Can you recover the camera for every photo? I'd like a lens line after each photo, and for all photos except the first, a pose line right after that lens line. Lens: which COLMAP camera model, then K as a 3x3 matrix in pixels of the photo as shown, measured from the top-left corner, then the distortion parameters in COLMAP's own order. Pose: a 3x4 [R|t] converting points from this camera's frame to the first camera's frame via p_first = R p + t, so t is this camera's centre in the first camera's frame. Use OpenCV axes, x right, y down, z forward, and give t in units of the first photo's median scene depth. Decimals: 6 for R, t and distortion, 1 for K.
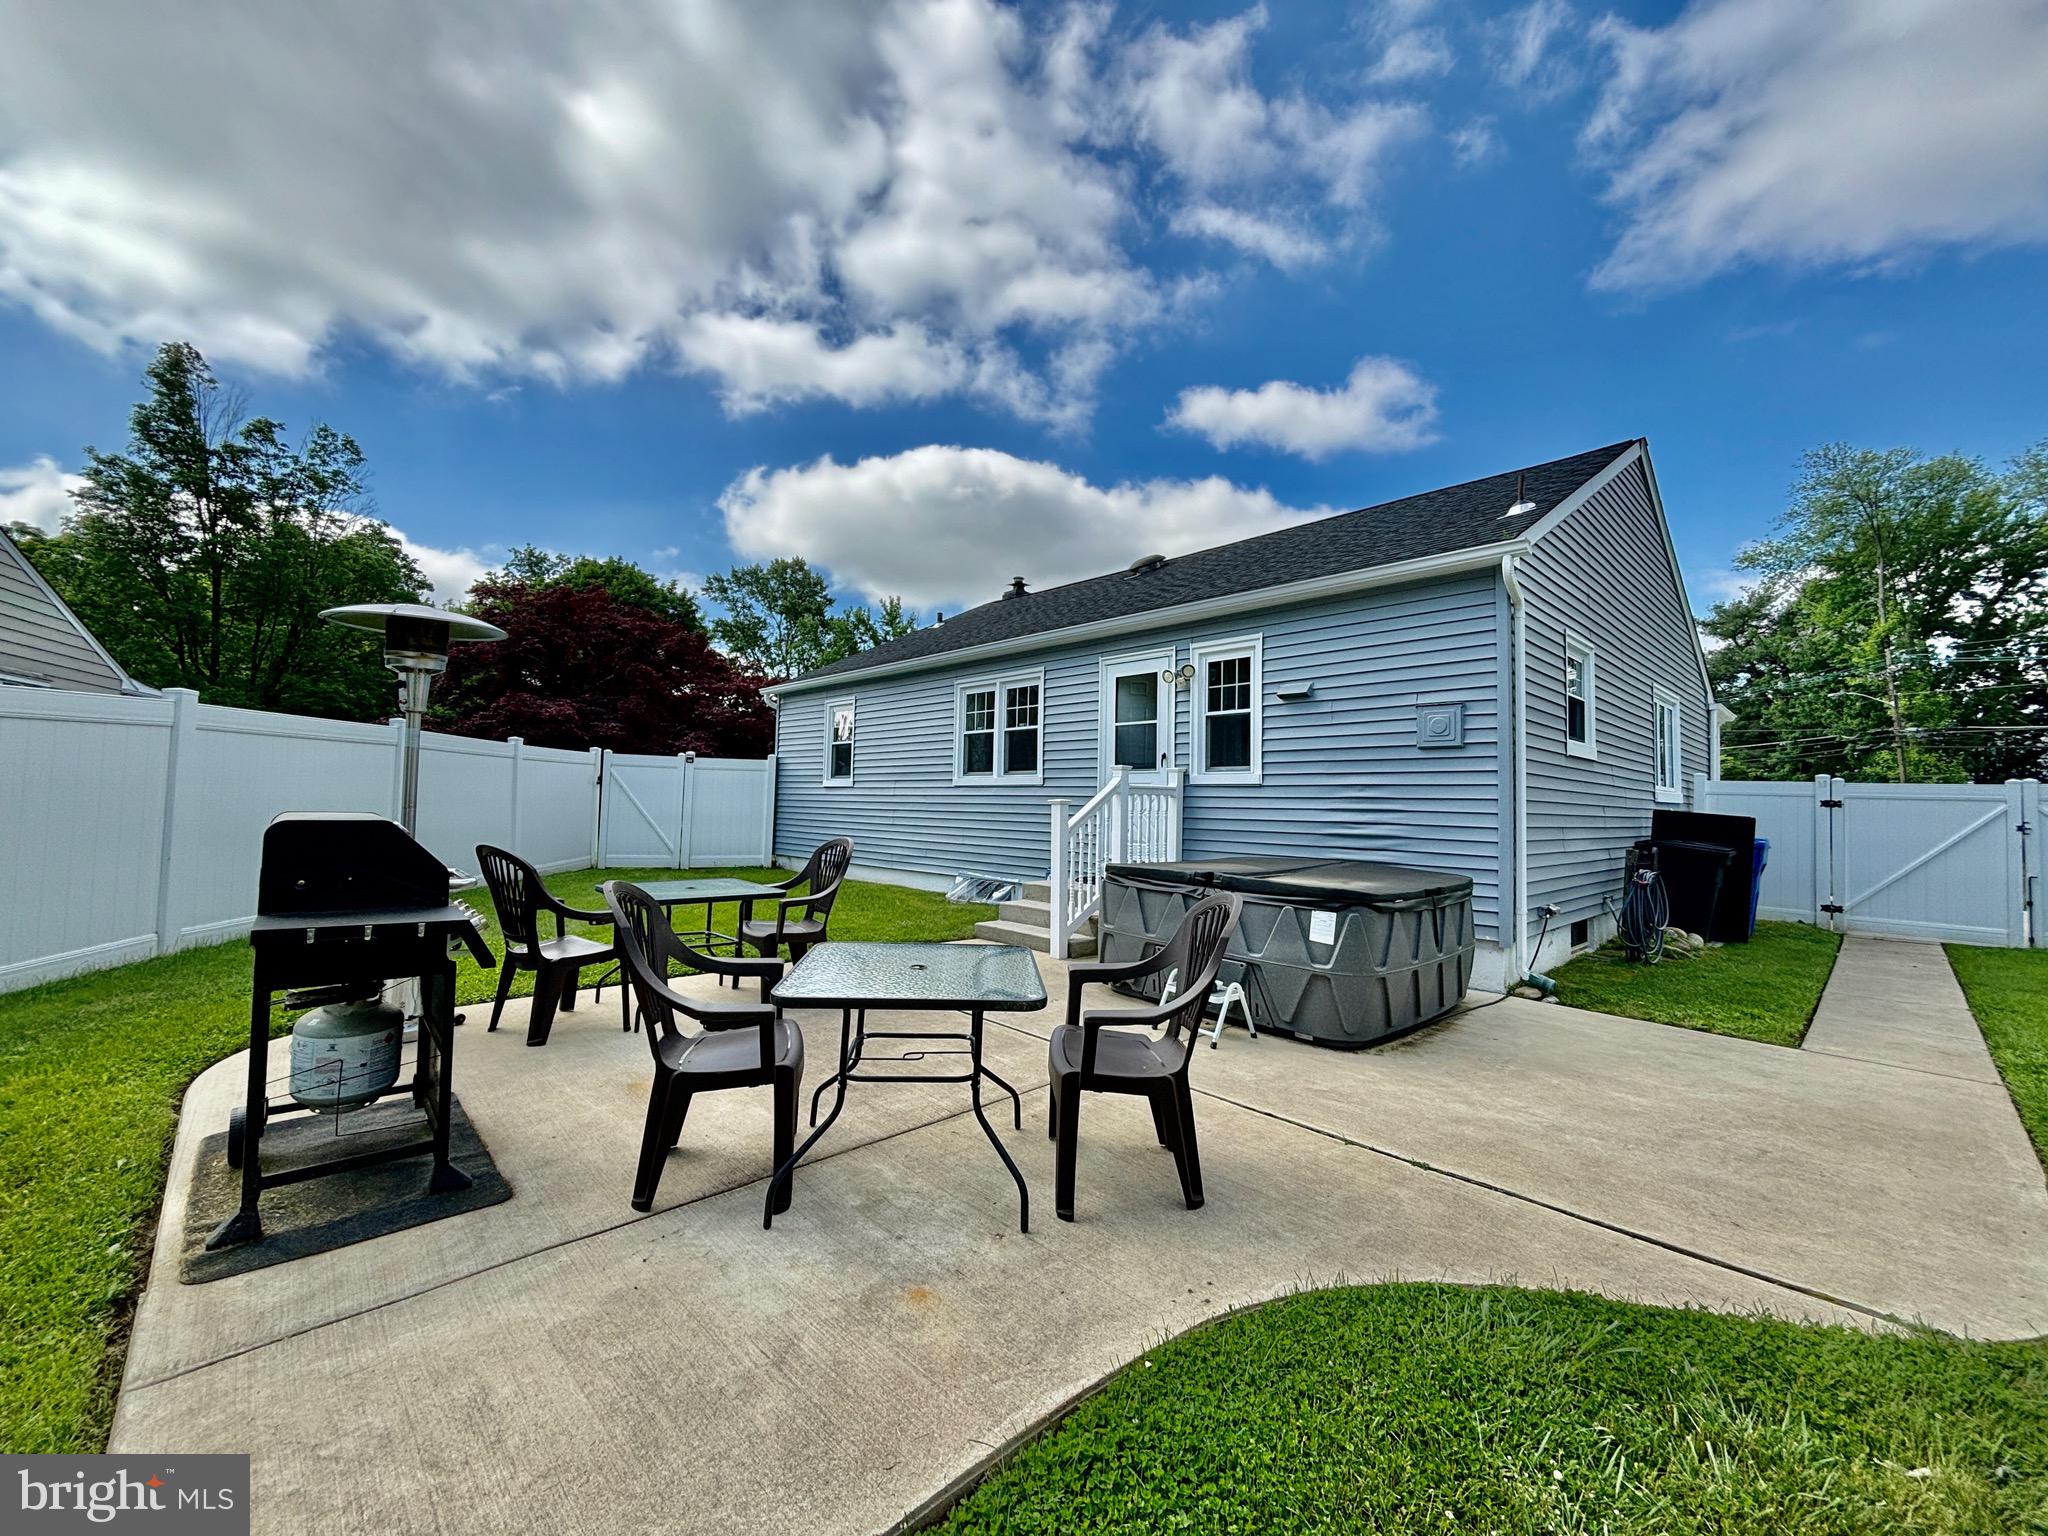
lens RADIAL K [[826.6, 0, 1023.9], [0, 826.6, 763.6], [0, 0, 1]] dist [0.003885, 0.000095]
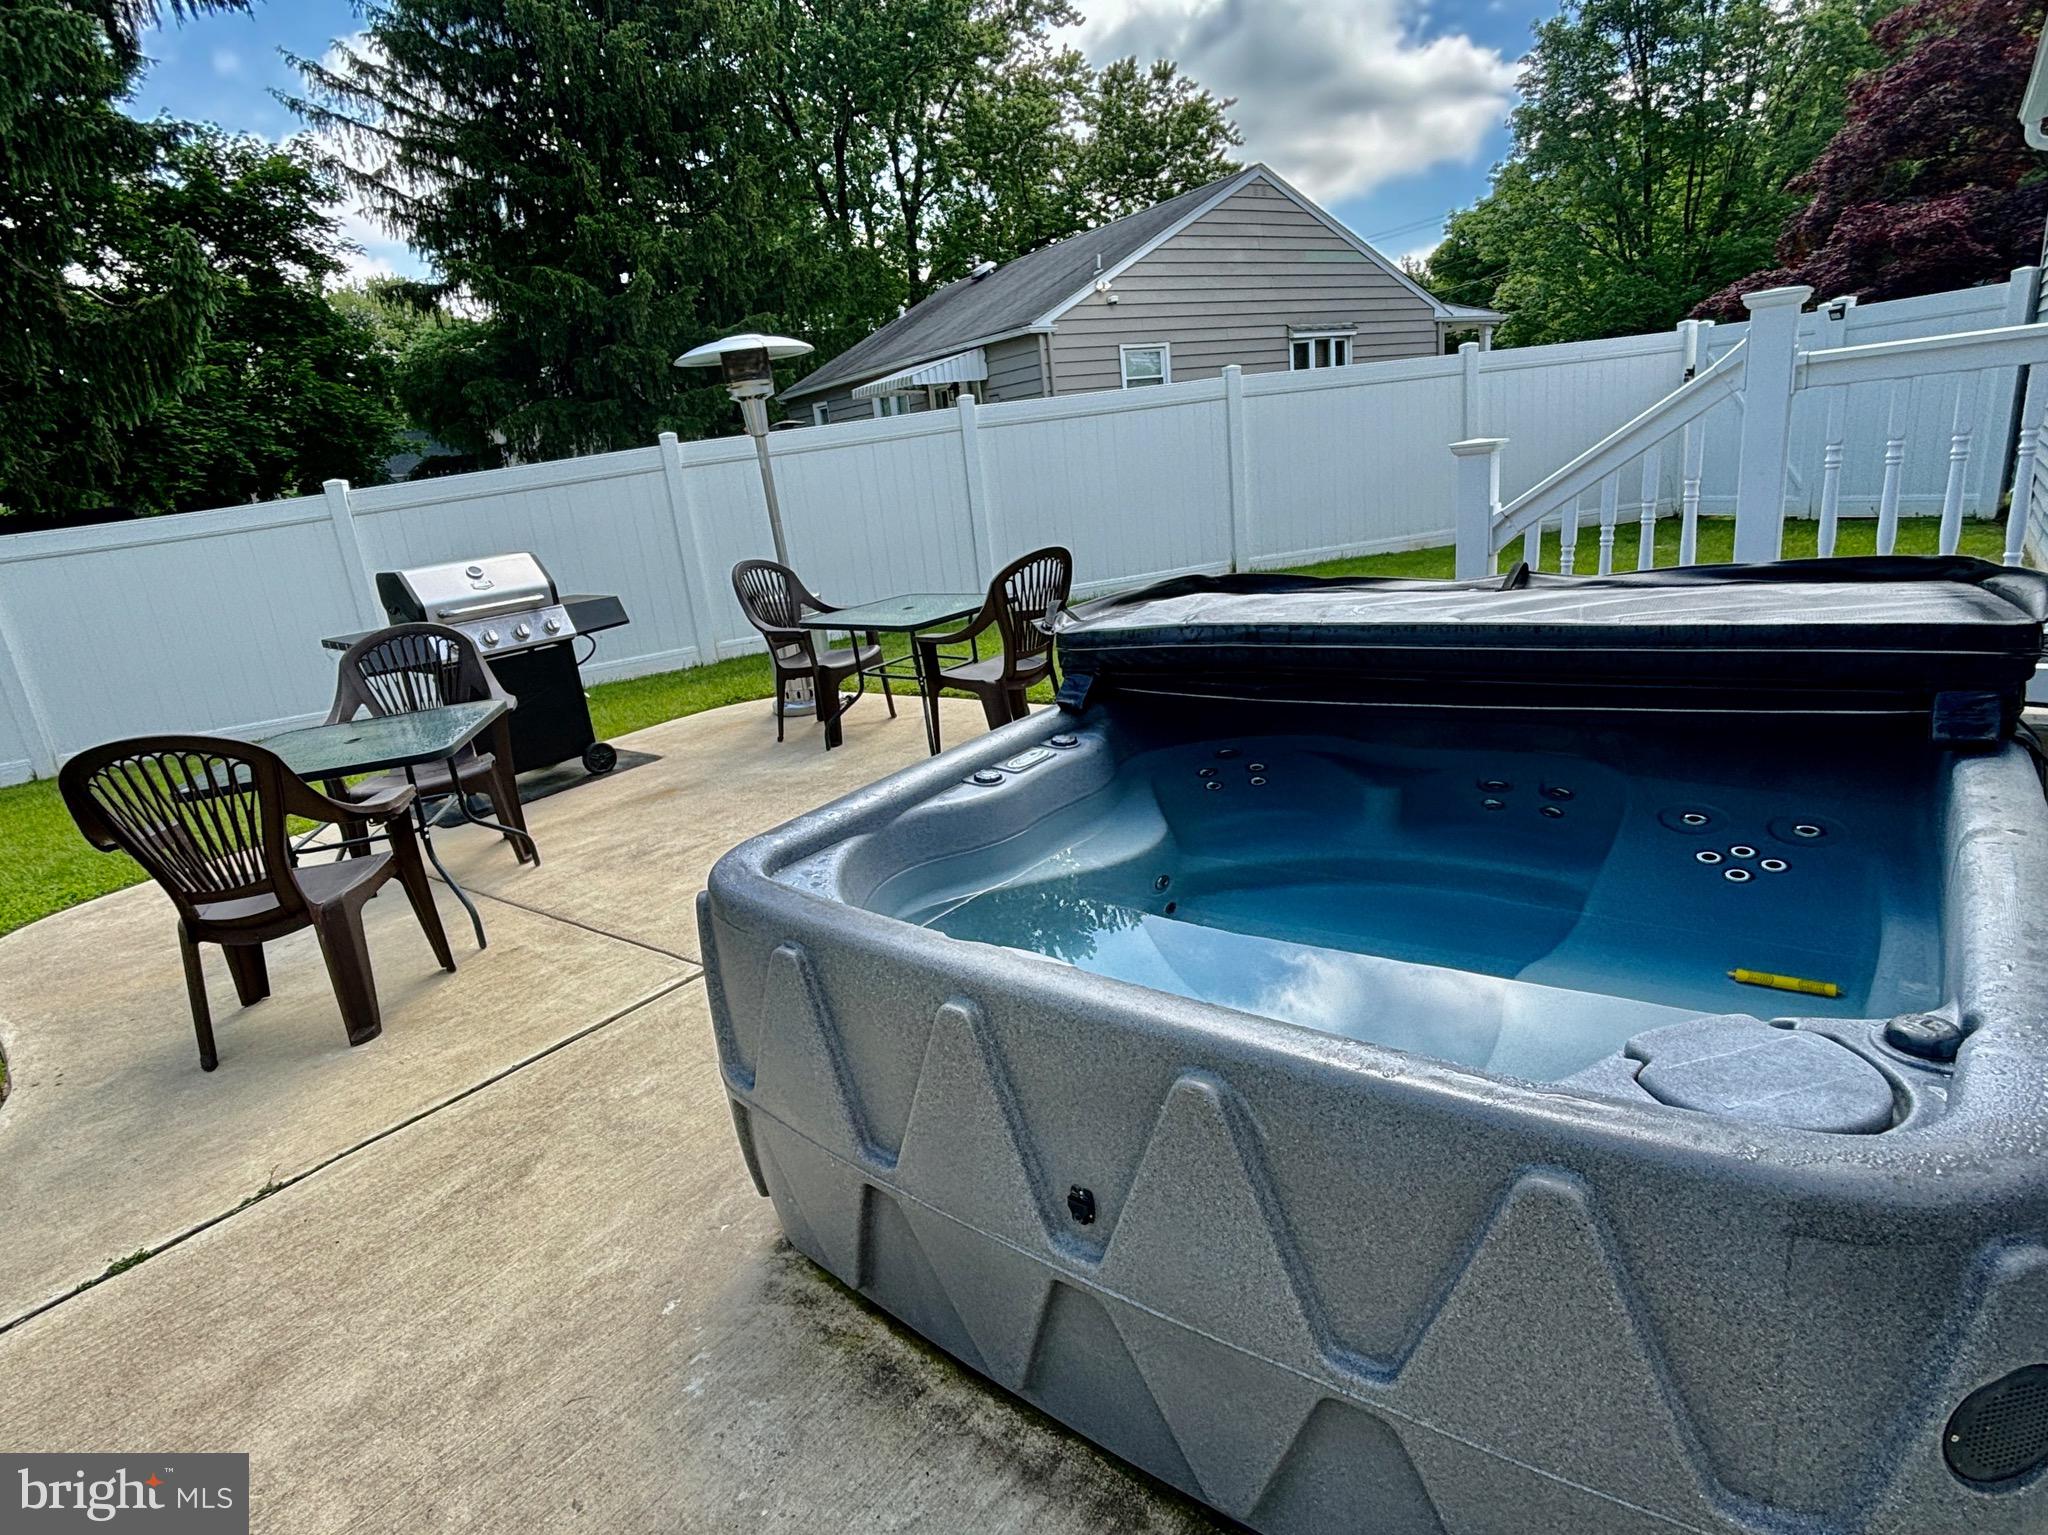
lens RADIAL K [[1090.4, 0, 1024.0], [0, 1090.4, 767.5], [0, 0, 1]] dist [-0.008587, -0.000431]
pose [[0.133445, 0.241153, -0.961269, 0.355272], [0.151576, 0.953566, 0.260263, 0.016891], [0.979396, -0.180436, 0.090696, 0.473322]]
